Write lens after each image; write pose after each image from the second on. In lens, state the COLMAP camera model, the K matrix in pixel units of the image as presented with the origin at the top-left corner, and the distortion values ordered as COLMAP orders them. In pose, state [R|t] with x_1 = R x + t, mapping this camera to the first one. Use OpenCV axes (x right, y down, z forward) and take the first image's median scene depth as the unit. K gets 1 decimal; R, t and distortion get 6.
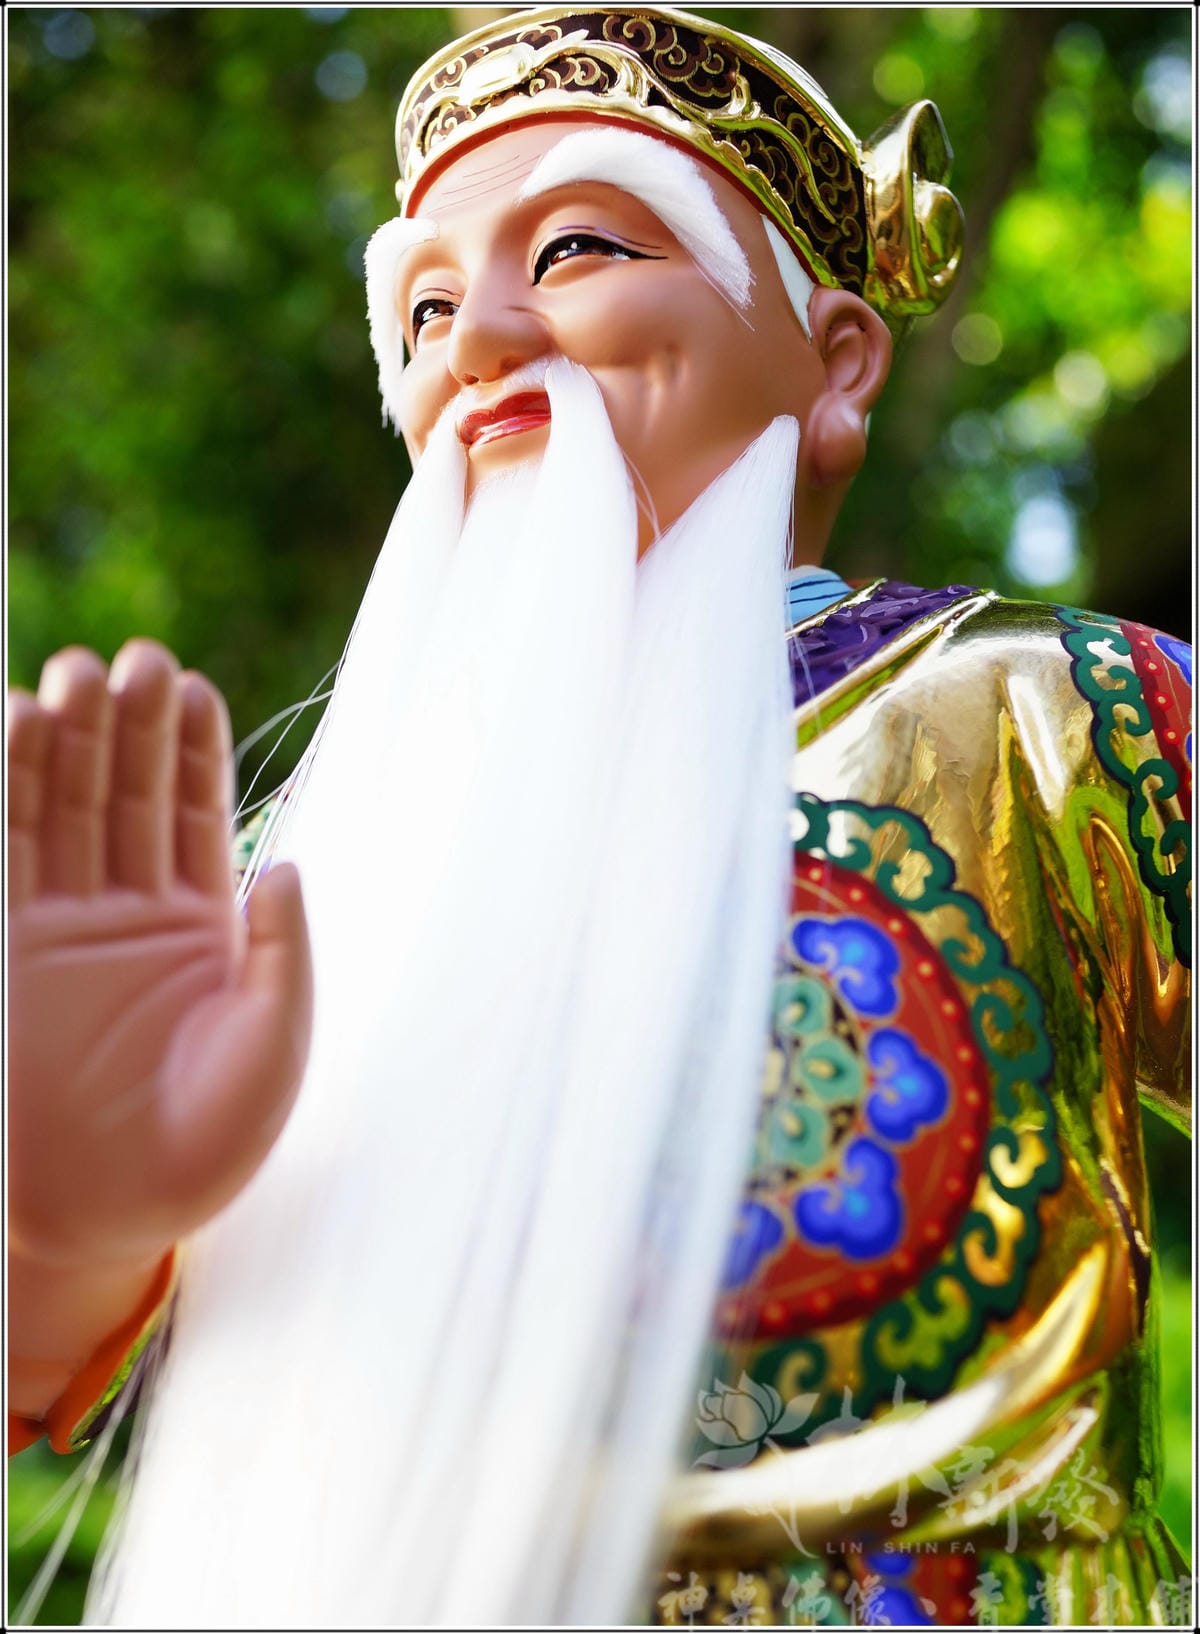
lens RADIAL K [[1982.6, 0, 571.4], [0, 1982.6, 816.8], [0, 0, 1]] dist [-0.009335, -0.012142]
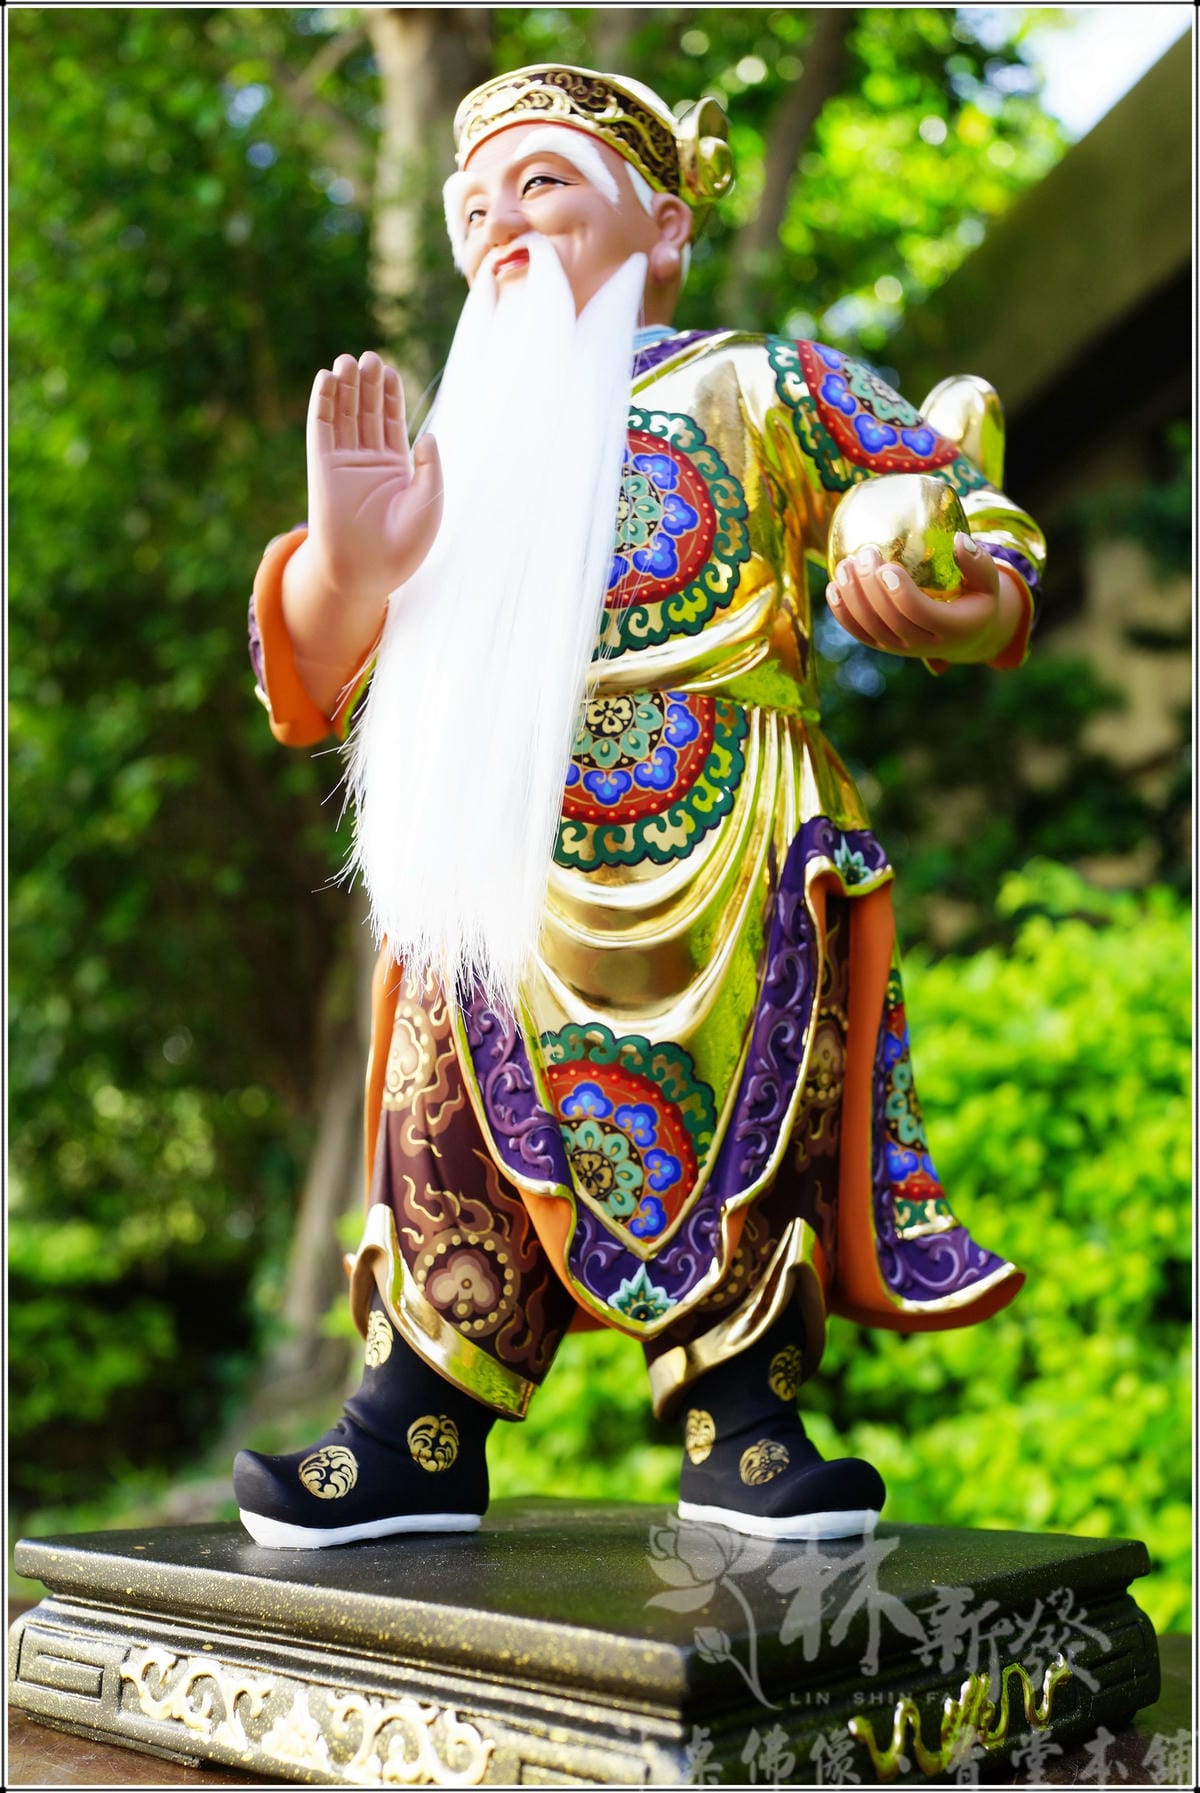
lens RADIAL K [[1806.3, 0, 600.0], [0, 1806.3, 896.5], [0, 0, 1]] dist [-0.080759, -0.006999]
pose [[0.998138, -0.048805, -0.036579, 0.106212], [0.052596, 0.992420, 0.111069, 0.294976], [0.030881, -0.112786, 0.993139, -1.093063]]
